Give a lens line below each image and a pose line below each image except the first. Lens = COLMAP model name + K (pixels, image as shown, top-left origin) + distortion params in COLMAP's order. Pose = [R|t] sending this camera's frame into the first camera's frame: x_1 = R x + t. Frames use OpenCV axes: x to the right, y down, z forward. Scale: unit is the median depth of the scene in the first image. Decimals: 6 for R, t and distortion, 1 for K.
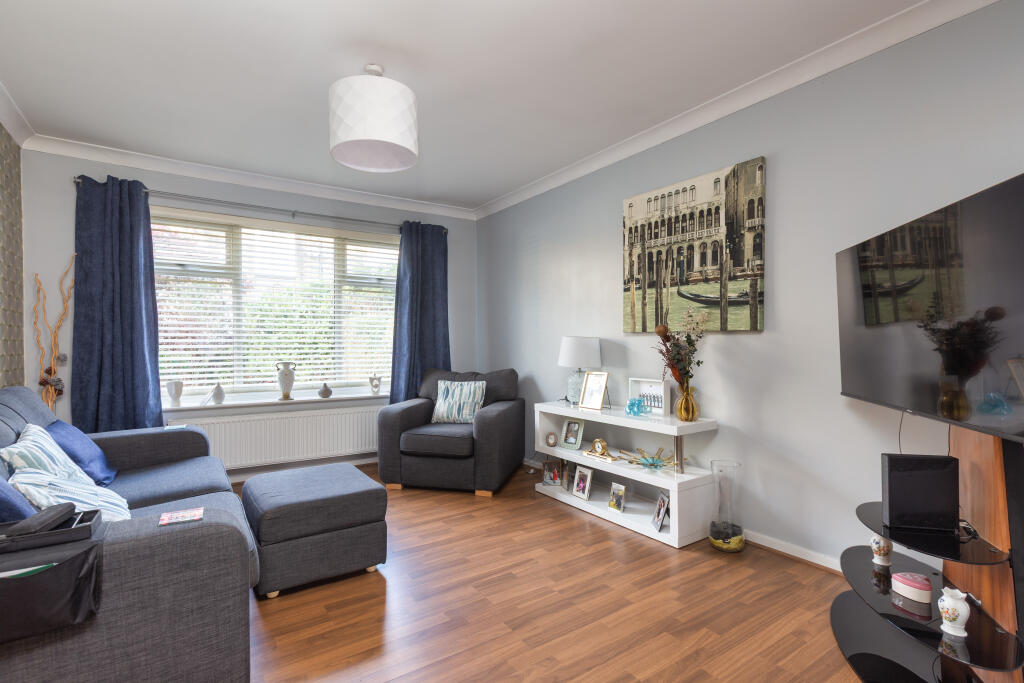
lens RADIAL K [[471.3, 0, 510.9], [0, 471.3, 343.3], [0, 0, 1]] dist [0.001809, 0.000181]
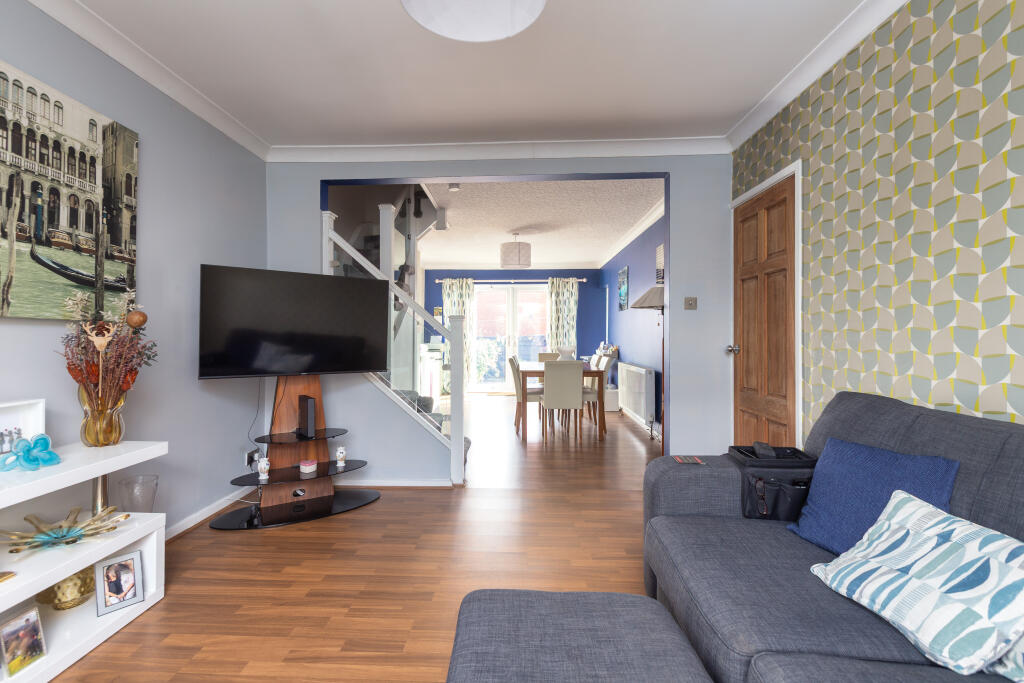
lens RADIAL K [[471.3, 0, 509.8], [0, 471.3, 335.9], [0, 0, 1]] dist [0.001809, 0.000181]
pose [[-0.802080, 0.013031, 0.597074, -0.544086], [0.013305, 0.999904, -0.003949, 0.009678], [-0.597068, 0.004777, -0.802176, 1.198869]]
